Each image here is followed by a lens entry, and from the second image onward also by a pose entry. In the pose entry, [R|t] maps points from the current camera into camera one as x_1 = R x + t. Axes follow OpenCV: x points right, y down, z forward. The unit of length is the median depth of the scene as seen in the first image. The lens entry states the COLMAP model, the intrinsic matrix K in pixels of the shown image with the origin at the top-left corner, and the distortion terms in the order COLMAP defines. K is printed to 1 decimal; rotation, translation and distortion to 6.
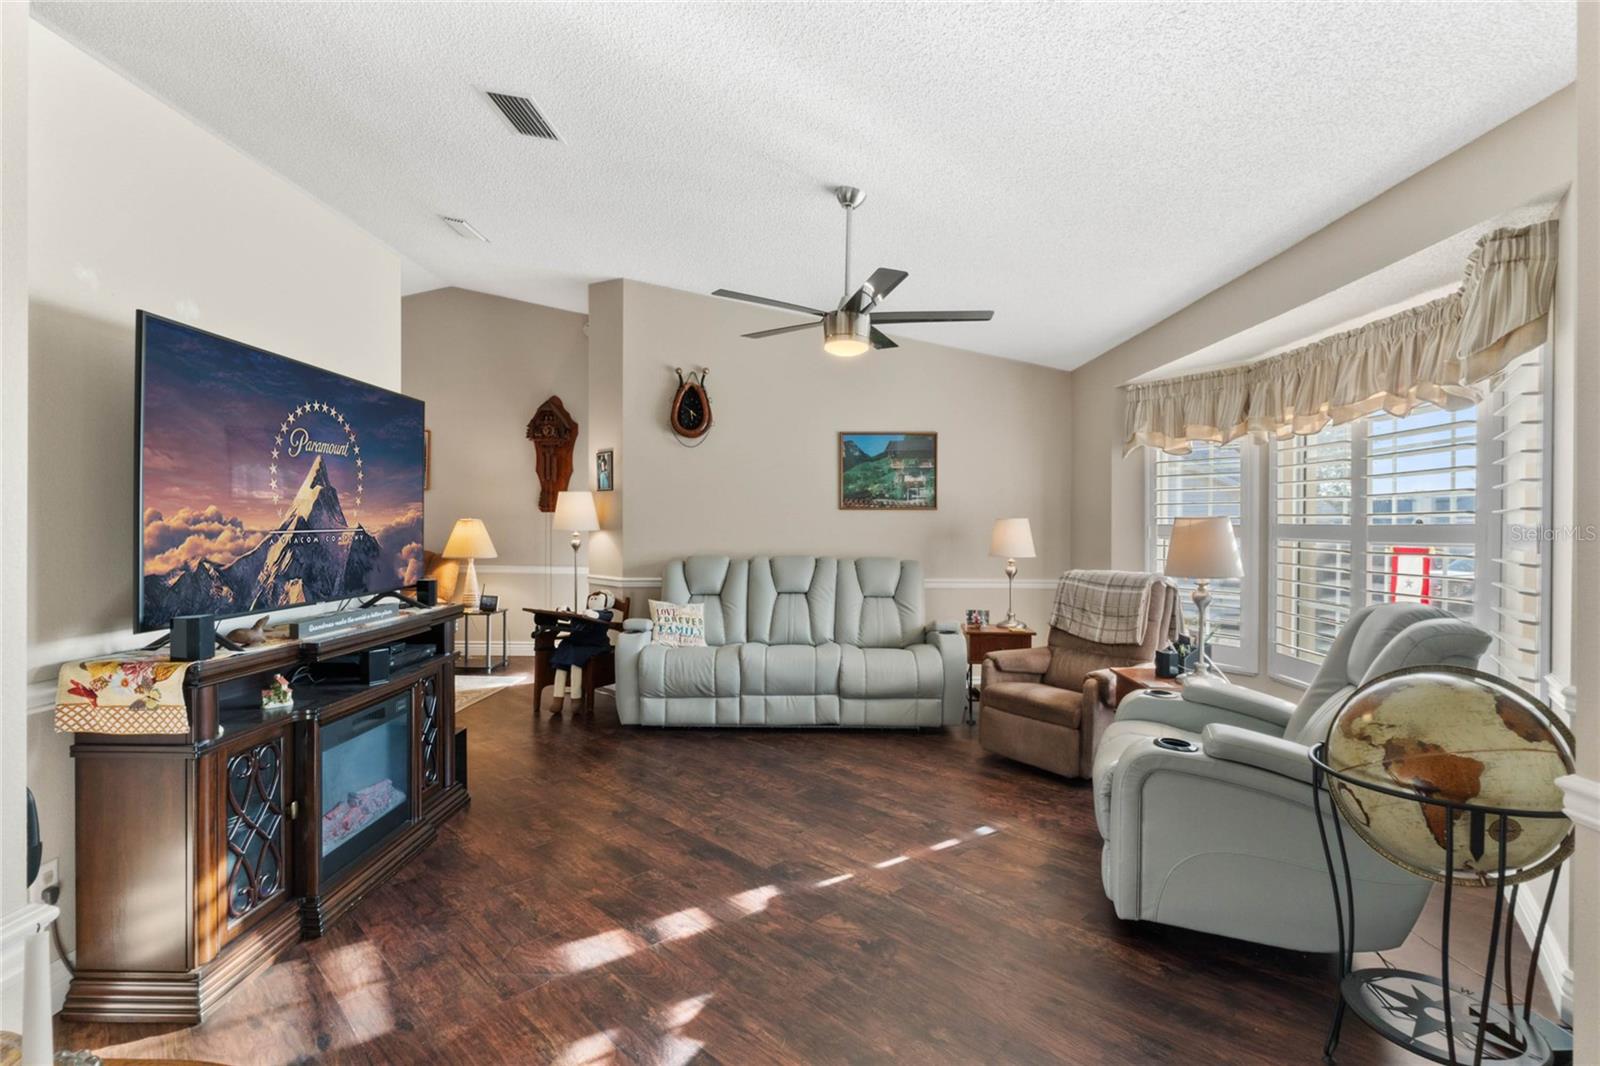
lens RADIAL K [[746.5, 0, 790.8], [0, 746.5, 530.7], [0, 0, 1]] dist [-0.001355, -0.000113]
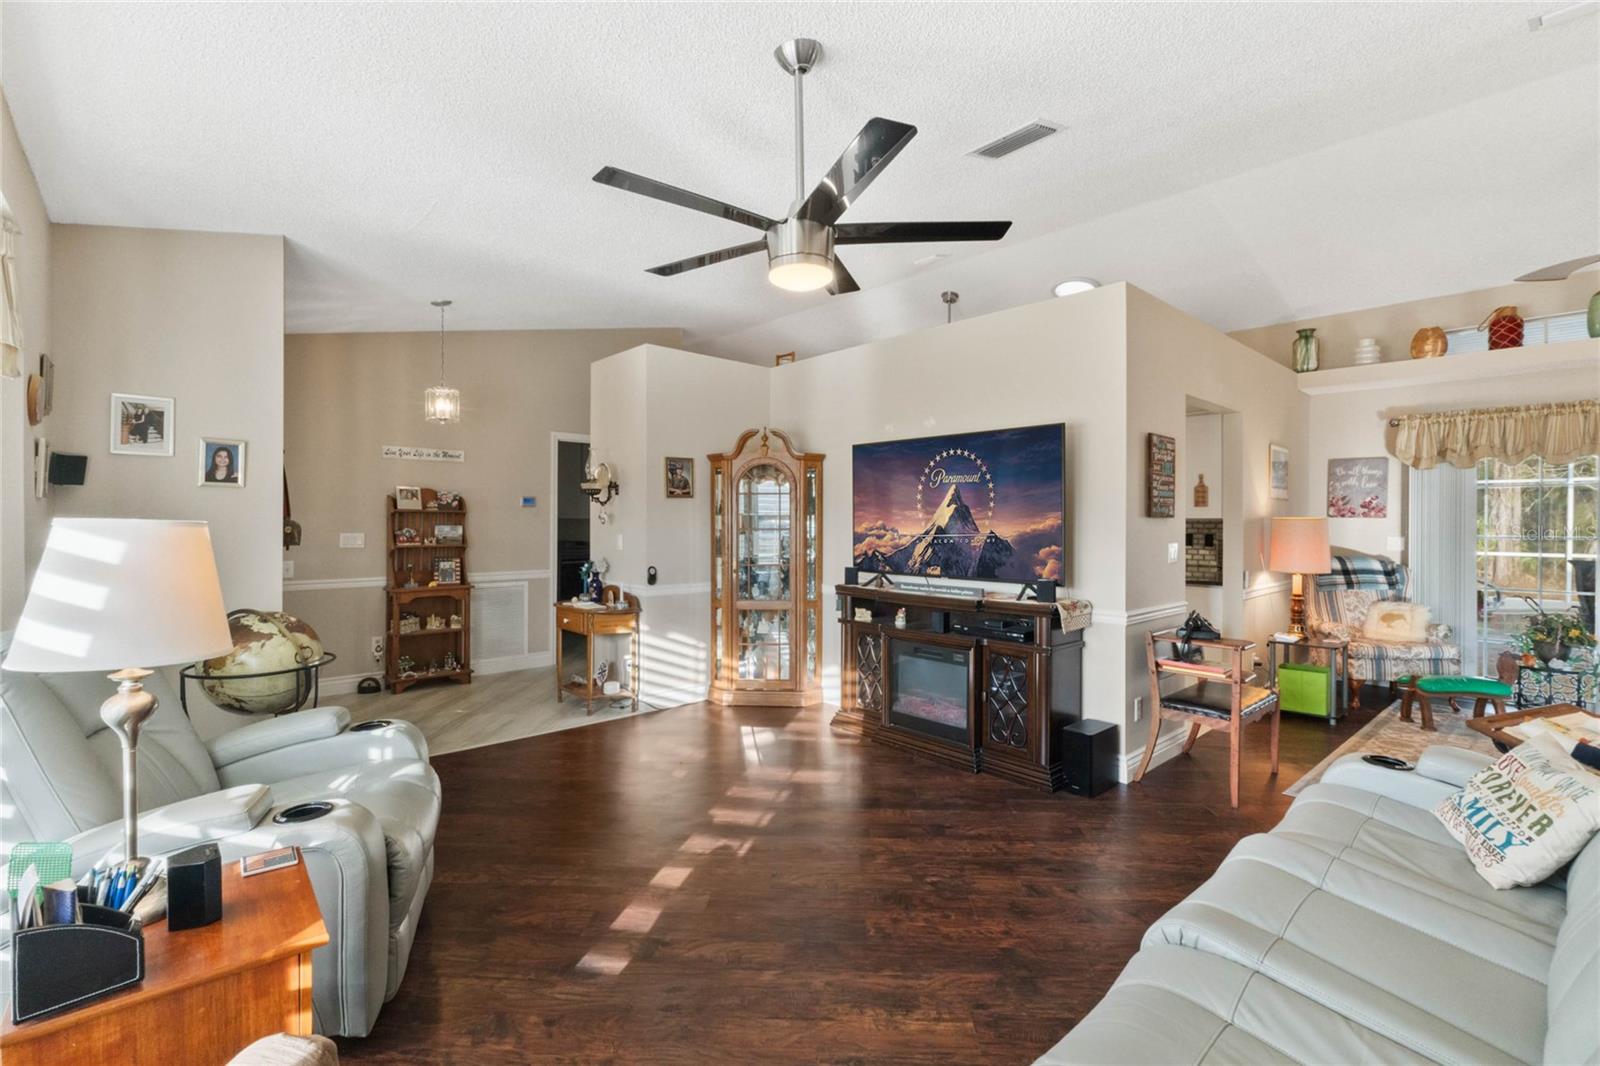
lens RADIAL K [[702.4, 0, 802.6], [0, 702.4, 520.4], [0, 0, 1]] dist [-0.017221, -0.000071]
pose [[-0.716536, -0.006853, -0.697516, 0.605260], [-0.011353, 0.999934, 0.001838, -0.025690], [0.697458, 0.009236, -0.716566, 1.701759]]
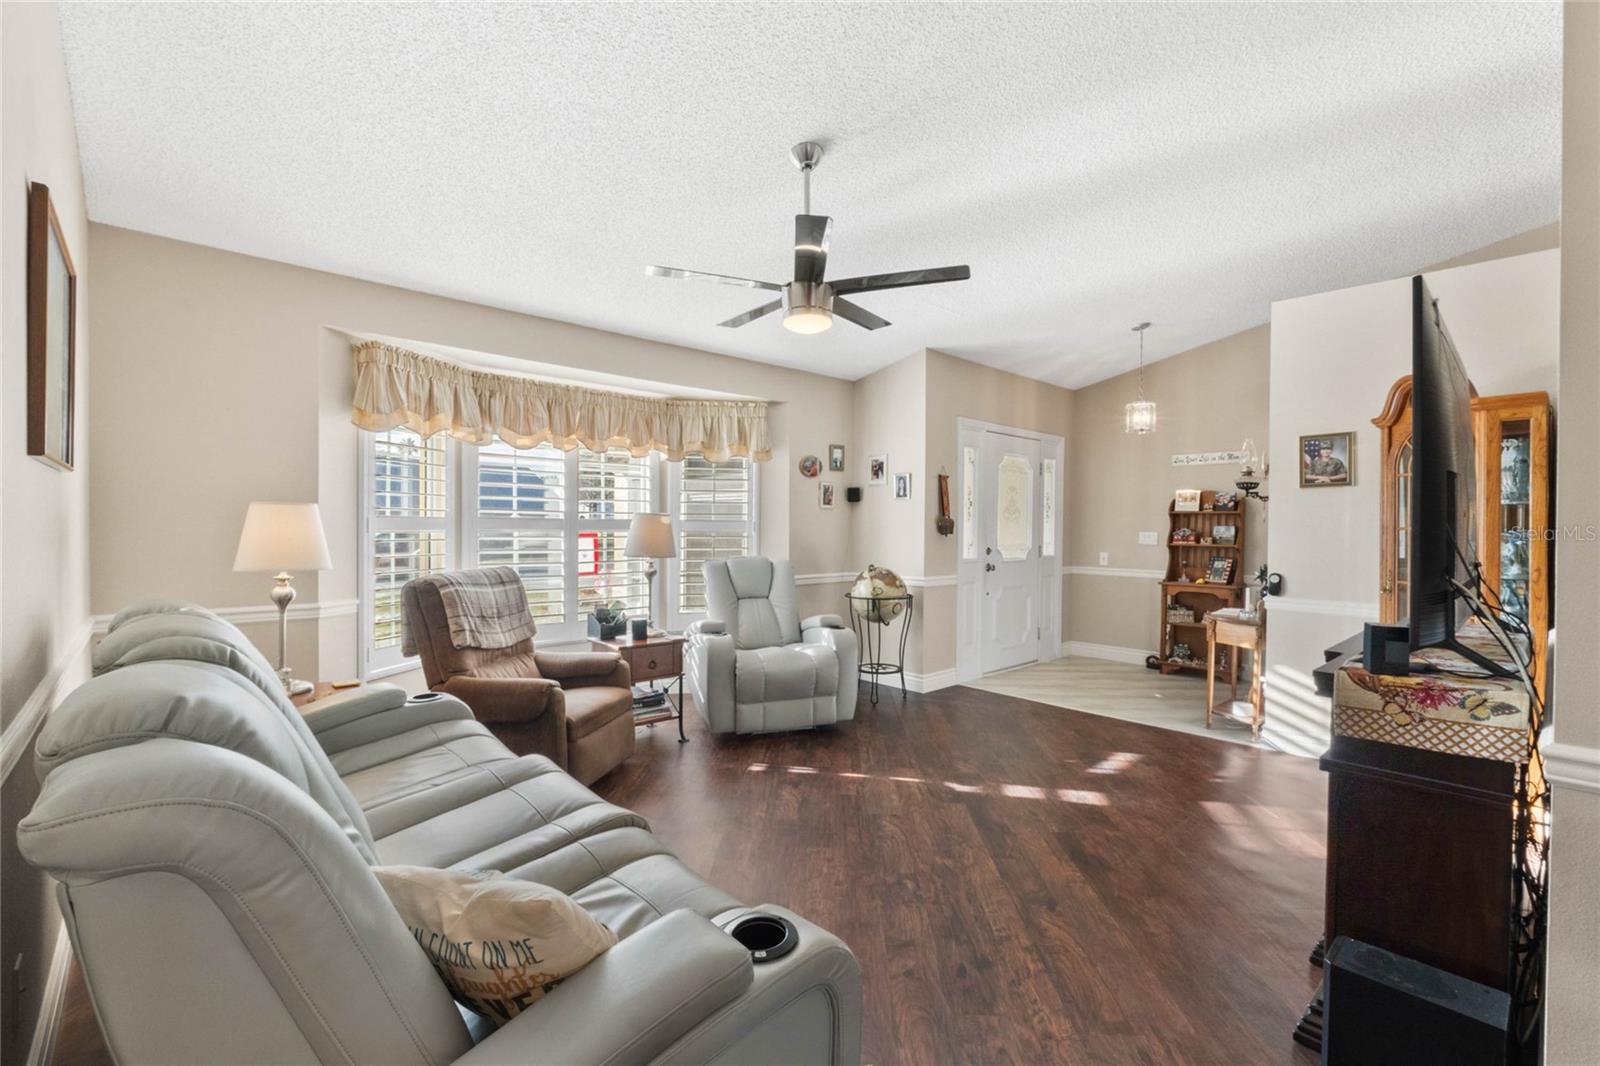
lens RADIAL K [[702.4, 0, 802.6], [0, 702.4, 520.4], [0, 0, 1]] dist [-0.017221, -0.000071]
pose [[-0.695335, -0.003207, 0.718678, -0.627877], [-0.004664, 0.999989, -0.000050, -0.007275], [-0.718670, -0.003387, -0.695343, 1.860408]]
